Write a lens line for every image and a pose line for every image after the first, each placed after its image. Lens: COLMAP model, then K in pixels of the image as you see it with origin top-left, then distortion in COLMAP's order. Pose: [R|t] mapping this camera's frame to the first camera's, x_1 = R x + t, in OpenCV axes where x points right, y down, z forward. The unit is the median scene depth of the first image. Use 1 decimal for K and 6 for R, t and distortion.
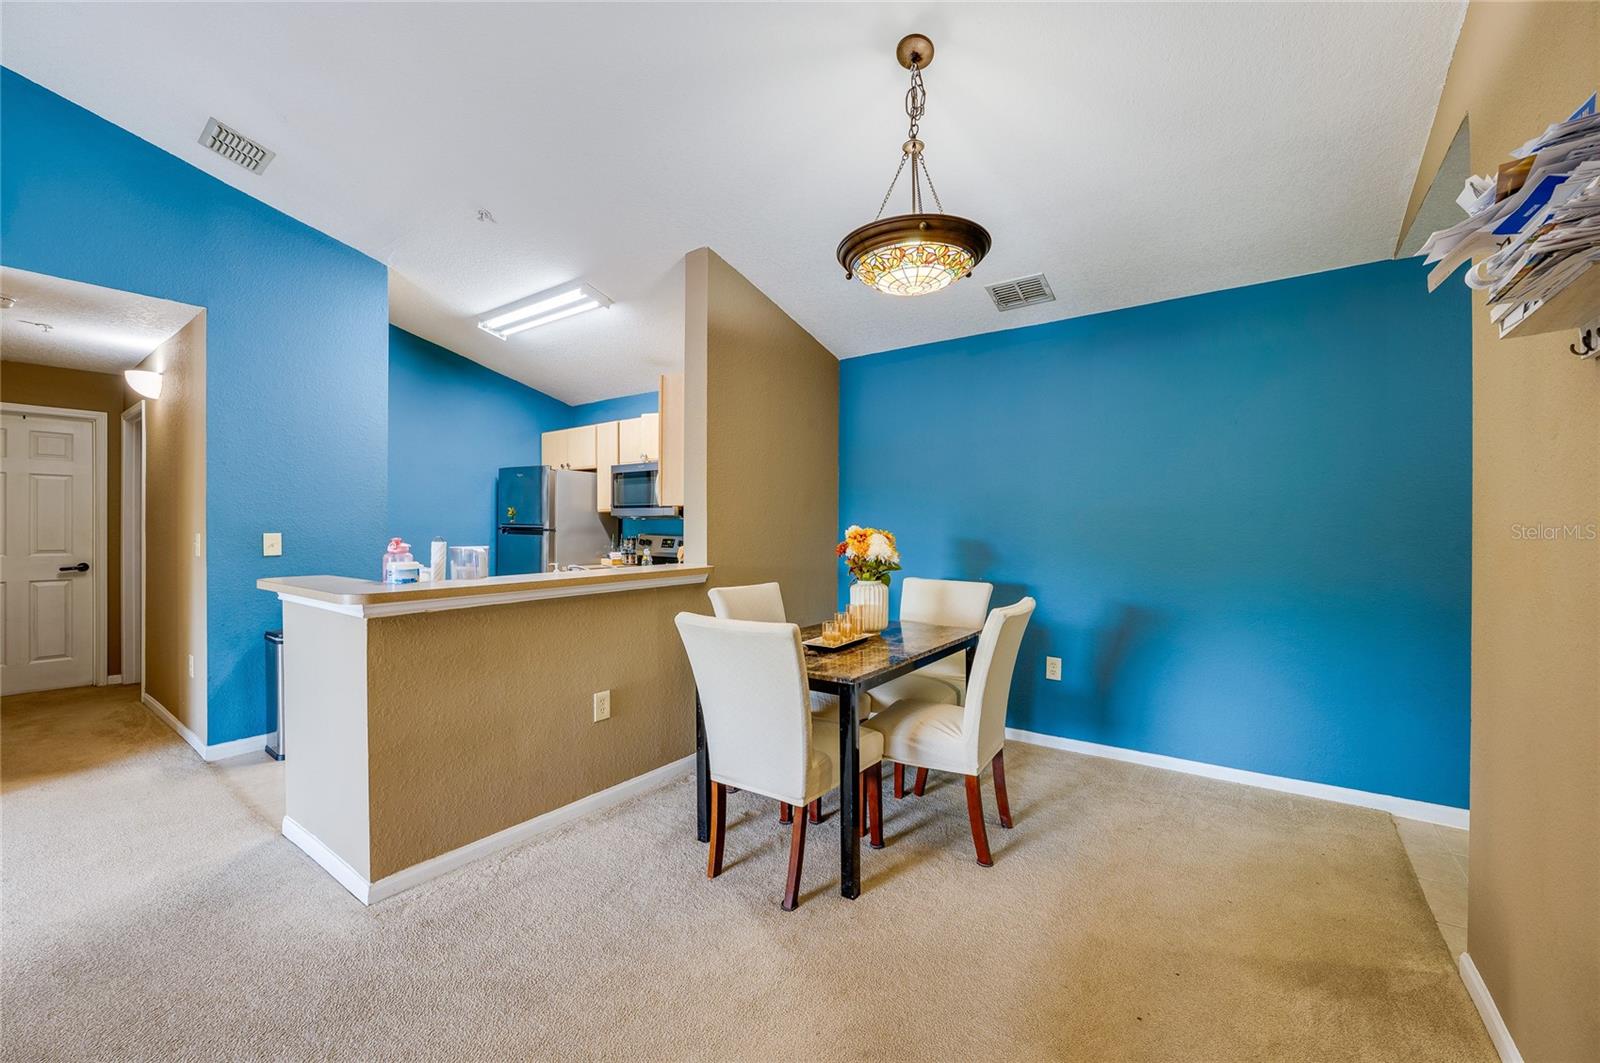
lens RADIAL K [[643.3, 0, 799.2], [0, 643.3, 529.7], [0, 0, 1]] dist [-0.012650, 0.000312]
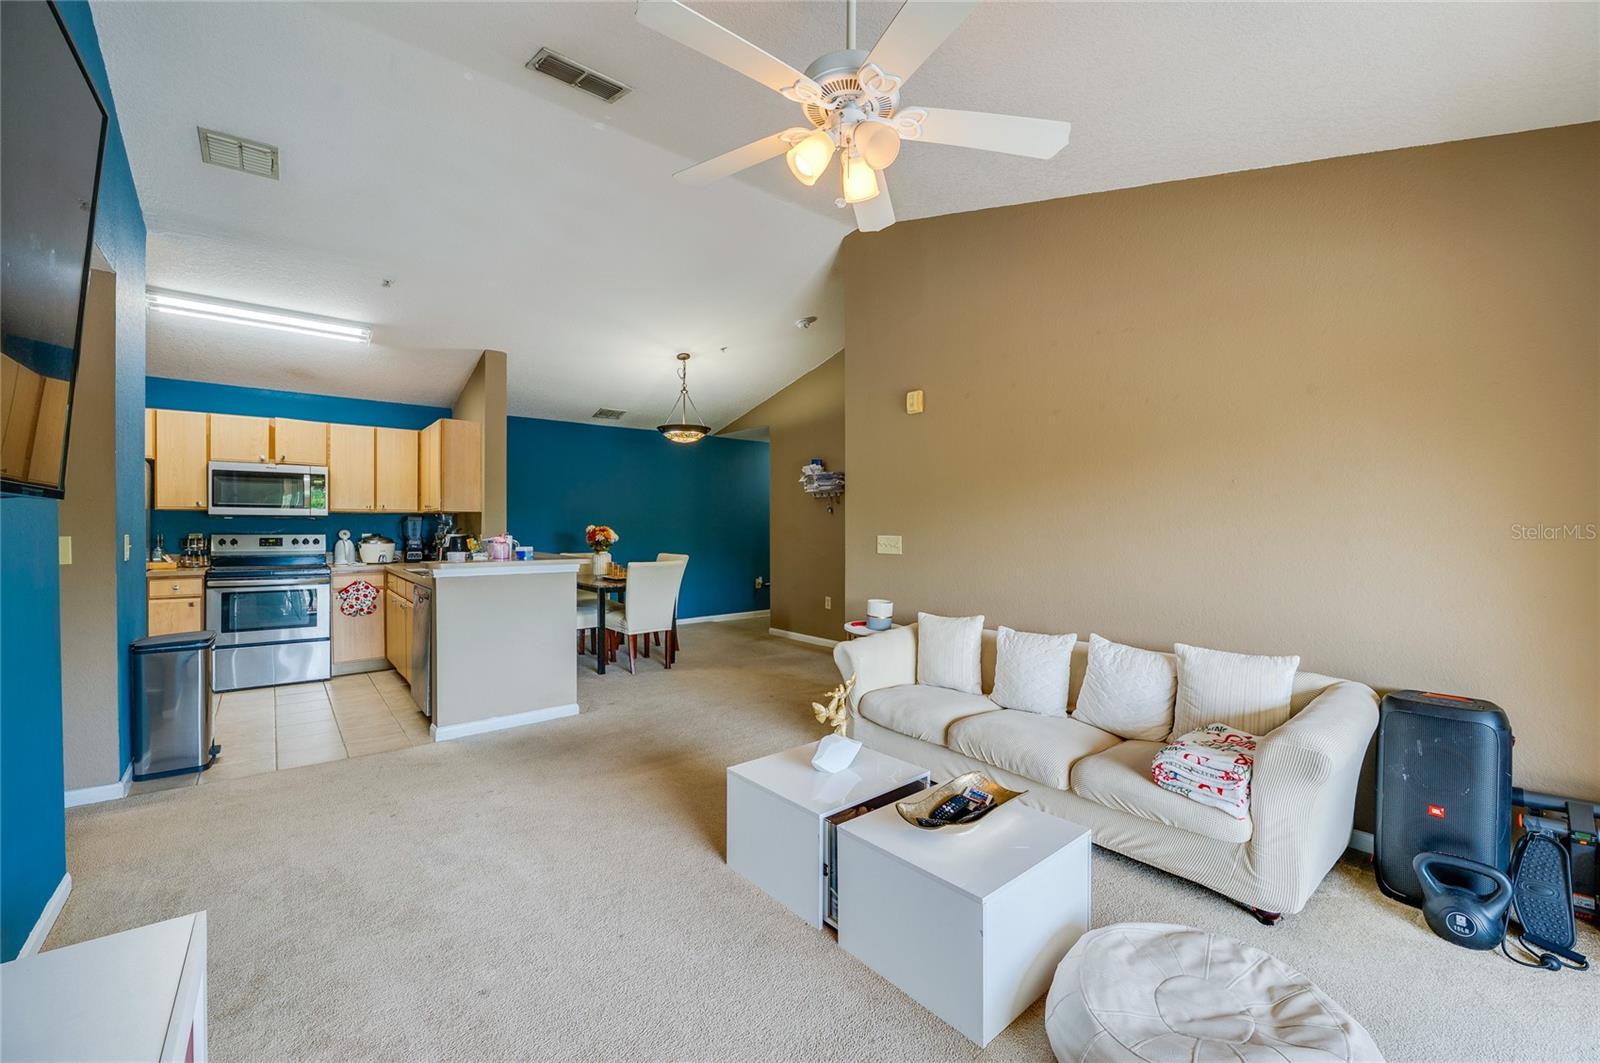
lens RADIAL K [[643.3, 0, 799.2], [0, 643.3, 529.7], [0, 0, 1]] dist [-0.012650, 0.000312]
pose [[0.240749, -0.006467, 0.970566, -1.102991], [0.004298, 0.999975, 0.005597, -0.000877], [-0.970578, 0.002824, 0.240771, -0.078159]]
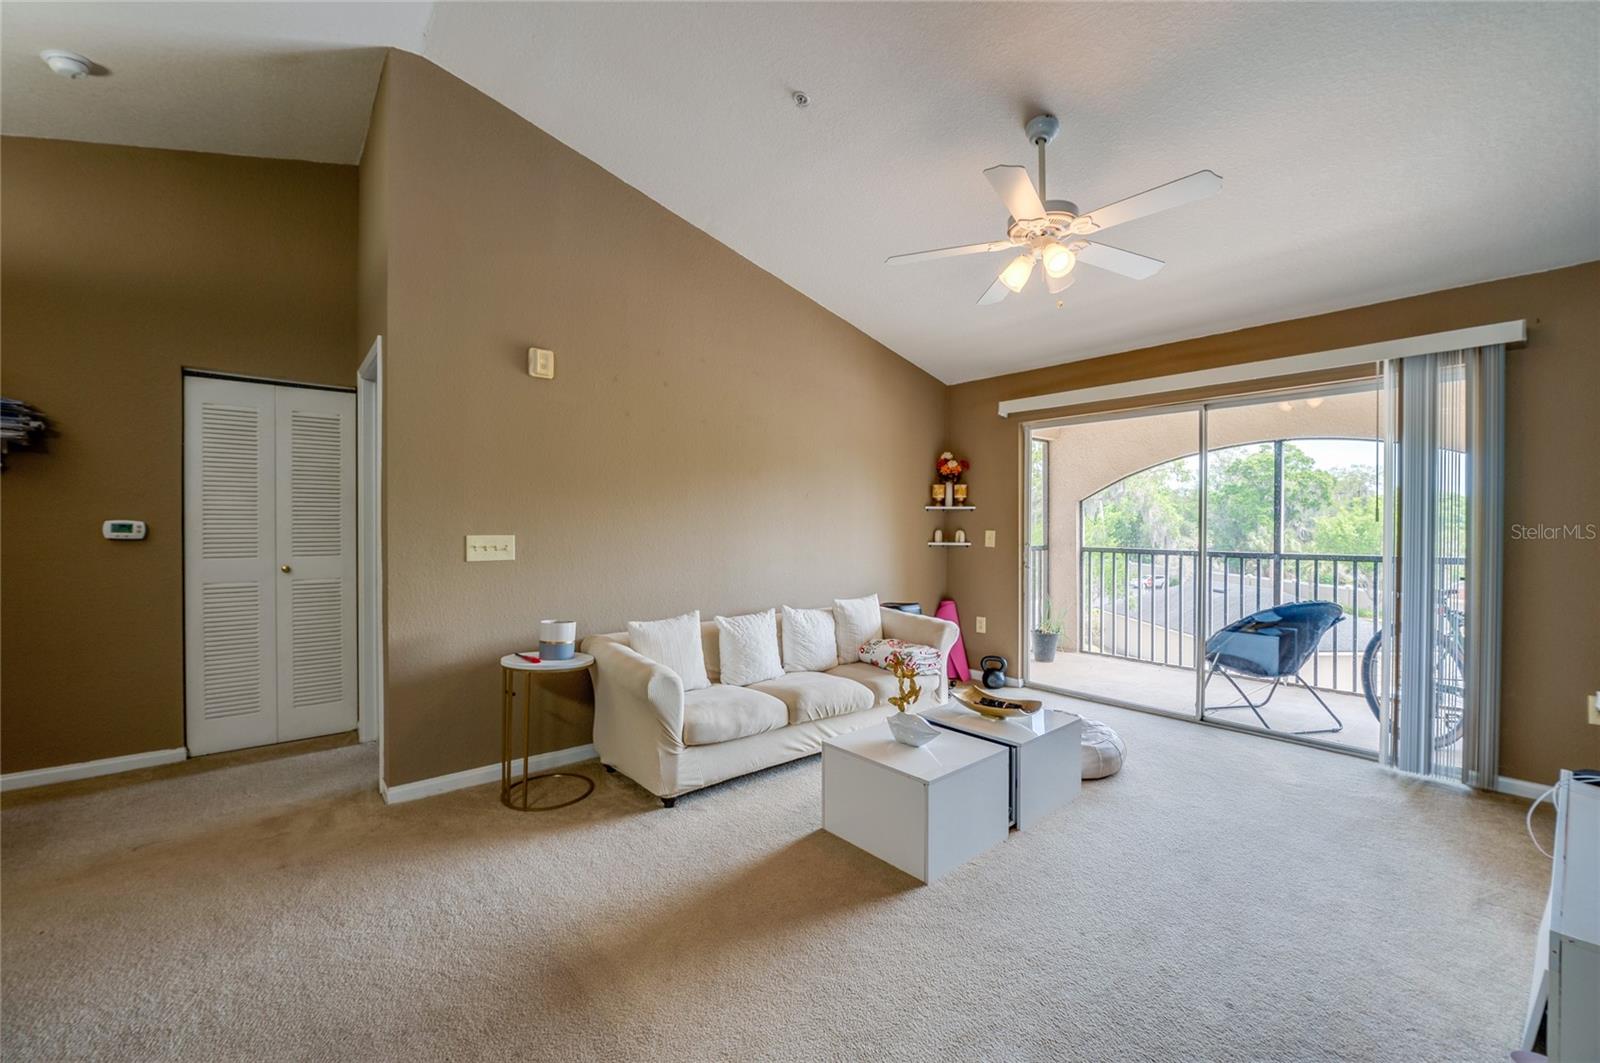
lens RADIAL K [[633.8, 0, 805.6], [0, 633.8, 528.5], [0, 0, 1]] dist [-0.011643, 0.000274]
pose [[-0.973686, -0.008161, 0.227746, -0.643955], [-0.005551, 0.999911, 0.012100, -0.002809], [-0.227825, 0.010517, -0.973645, 0.570961]]
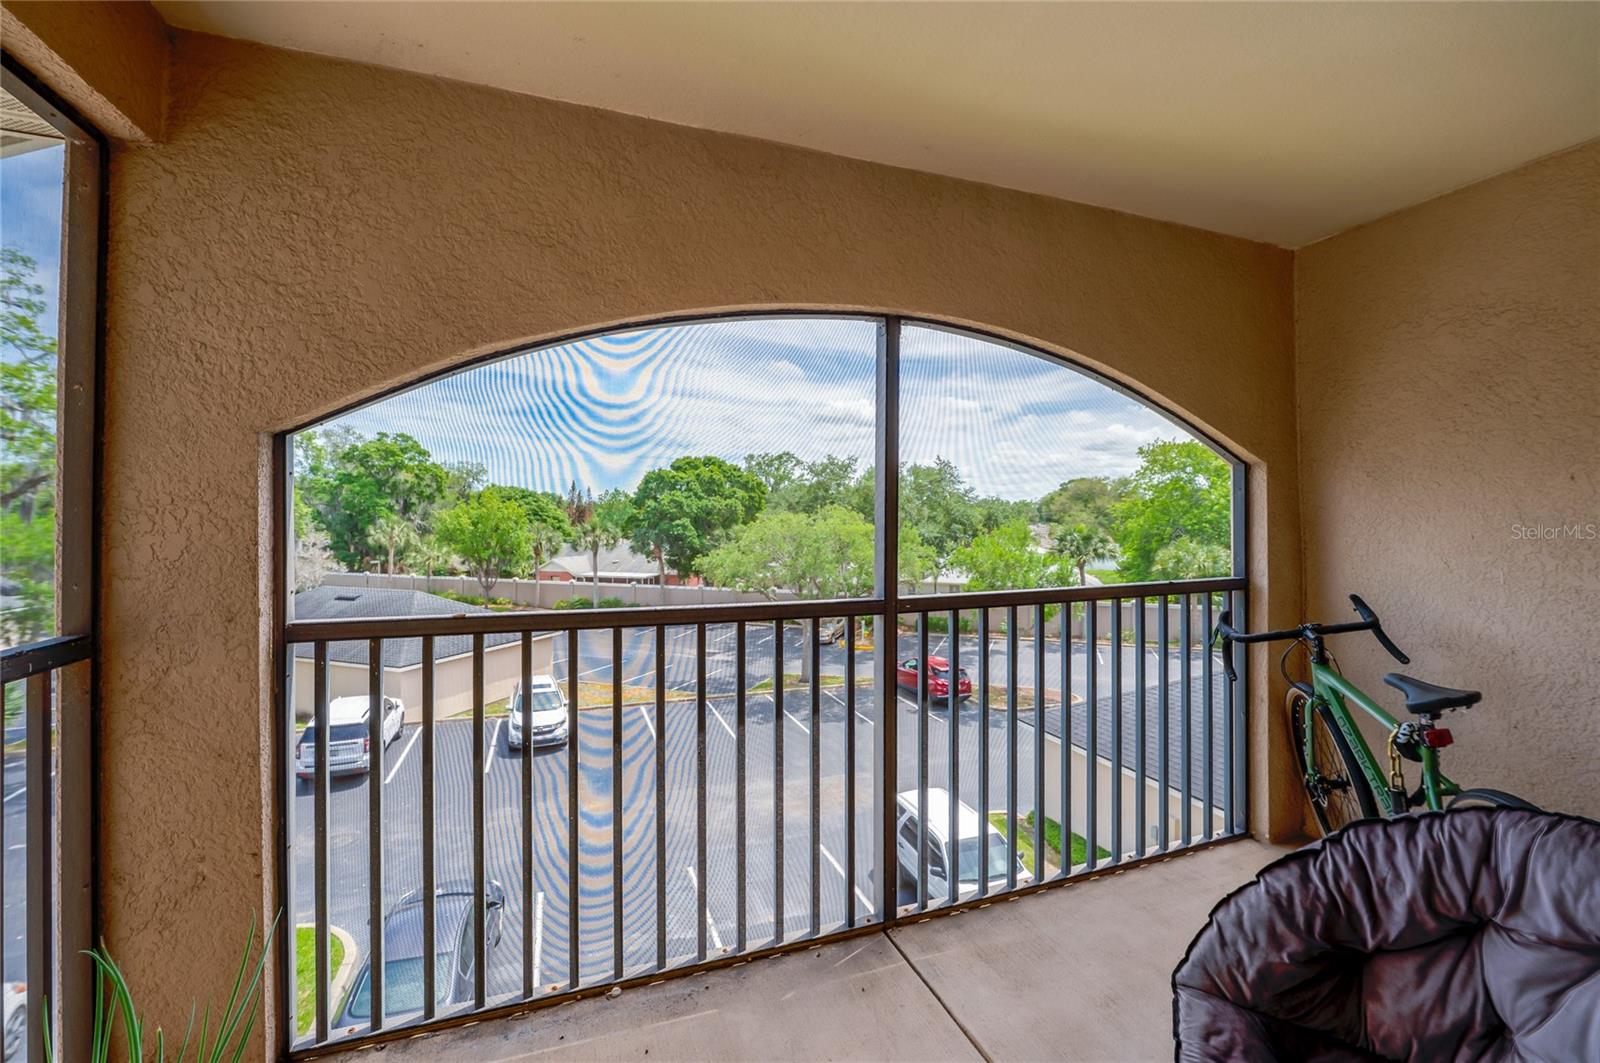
lens RADIAL K [[675.4, 0, 799.9], [0, 675.4, 510.8], [0, 0, 1]] dist [-0.009978, 0.000235]
pose [[-0.565574, -0.012075, -0.824609, -0.774969], [-0.005057, 0.999925, -0.011173, -0.006716], [0.824682, -0.002149, -0.565593, -0.466705]]
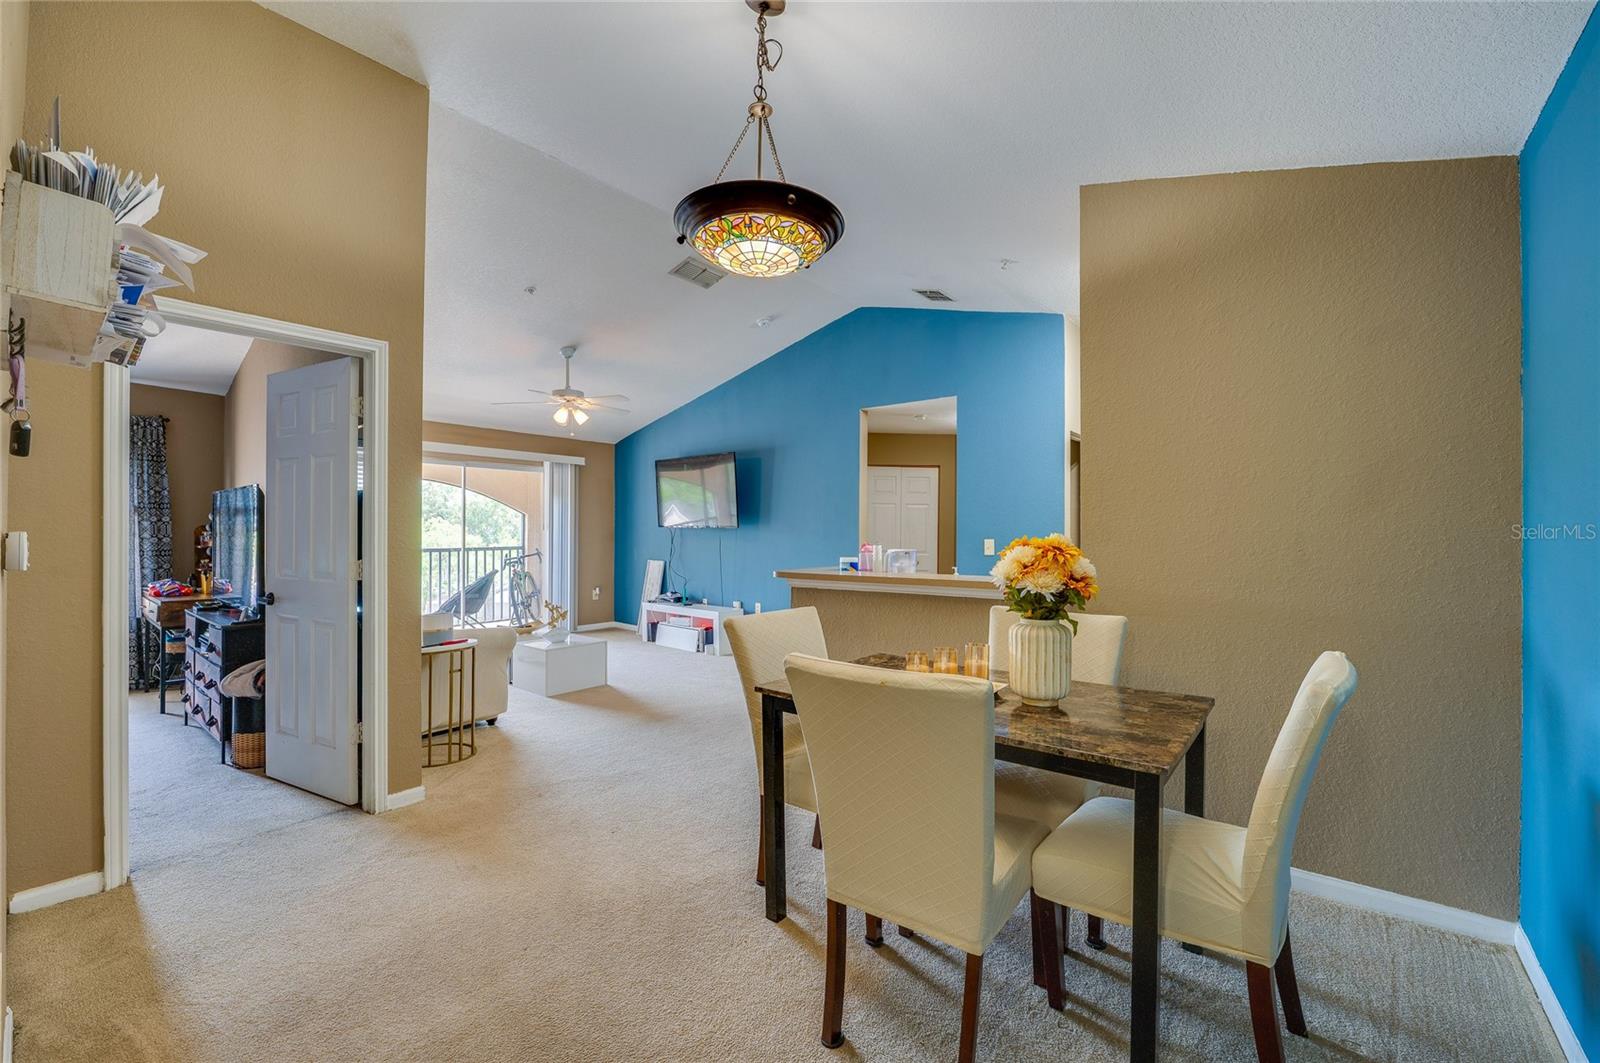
lens RADIAL K [[643.3, 0, 799.2], [0, 643.3, 529.7], [0, 0, 1]] dist [-0.012650, 0.000312]
pose [[-0.055485, -0.006385, -0.998439, 0.480171], [-0.009058, 0.999942, -0.005891, -0.003005], [0.998418, 0.008717, -0.055539, 0.497968]]
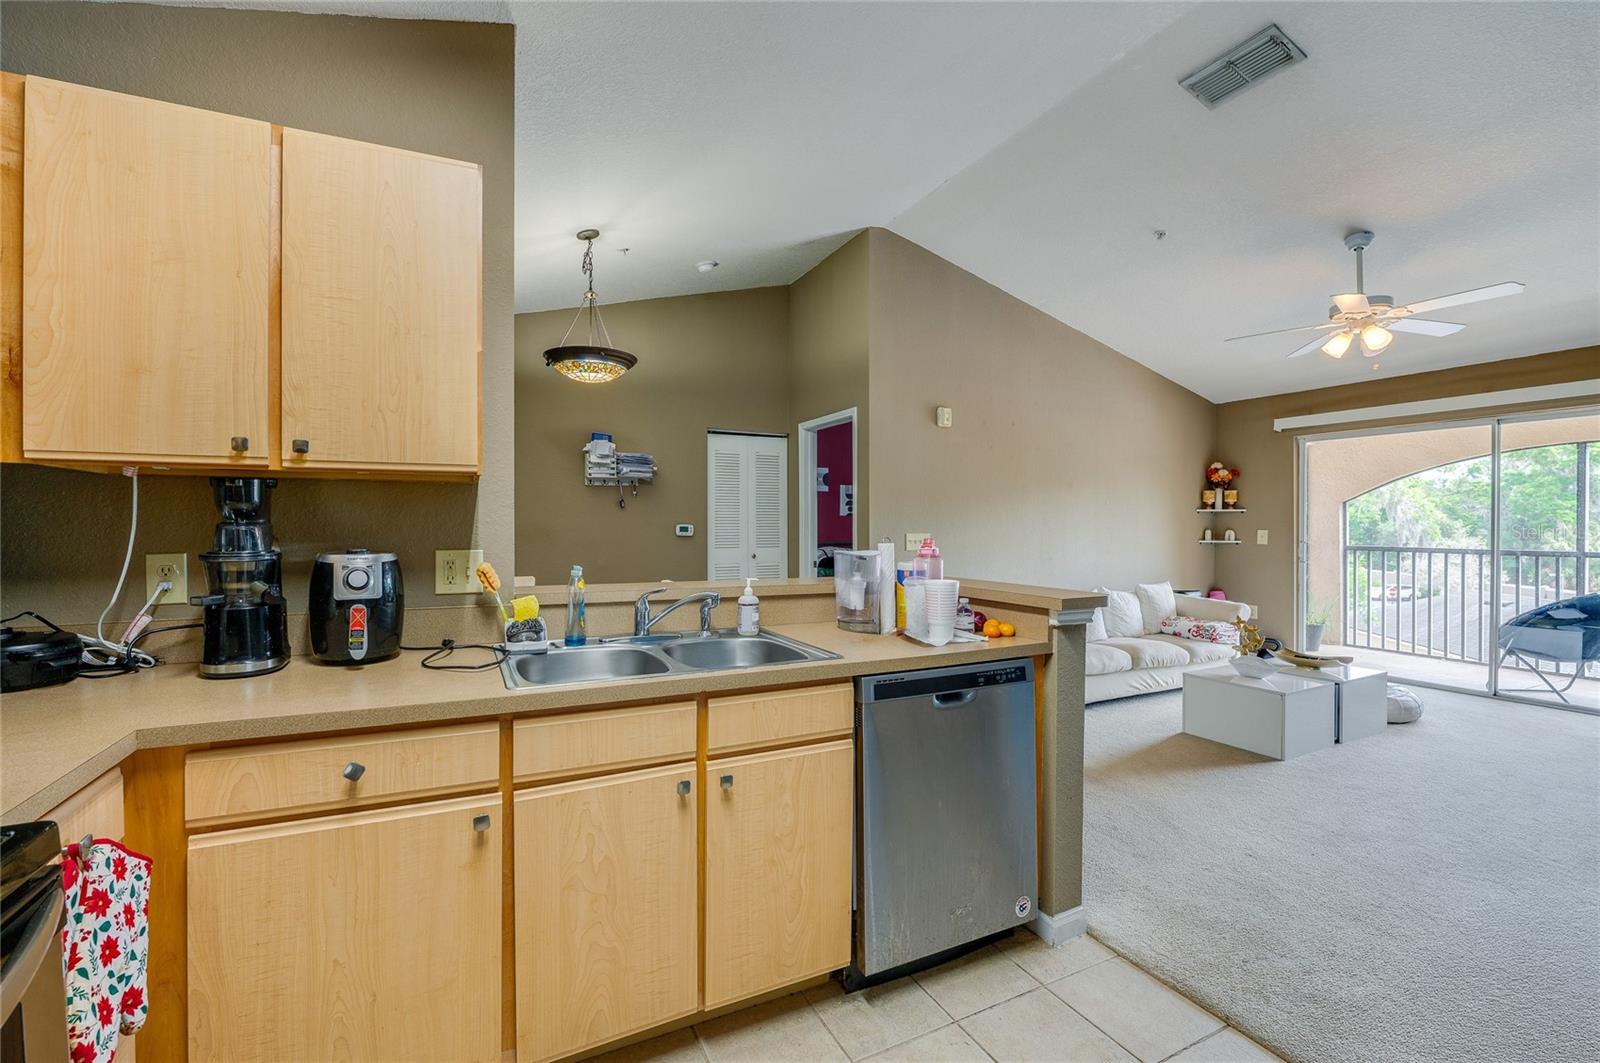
lens RADIAL K [[651.2, 0, 770.4], [0, 651.2, 529.9], [0, 0, 1]] dist [-0.012169, 0.000256]
pose [[-0.879620, -0.006628, 0.475631, -0.462243], [-0.000061, 0.999904, 0.013821, -0.005857], [-0.475677, 0.012128, -0.879536, 1.012870]]
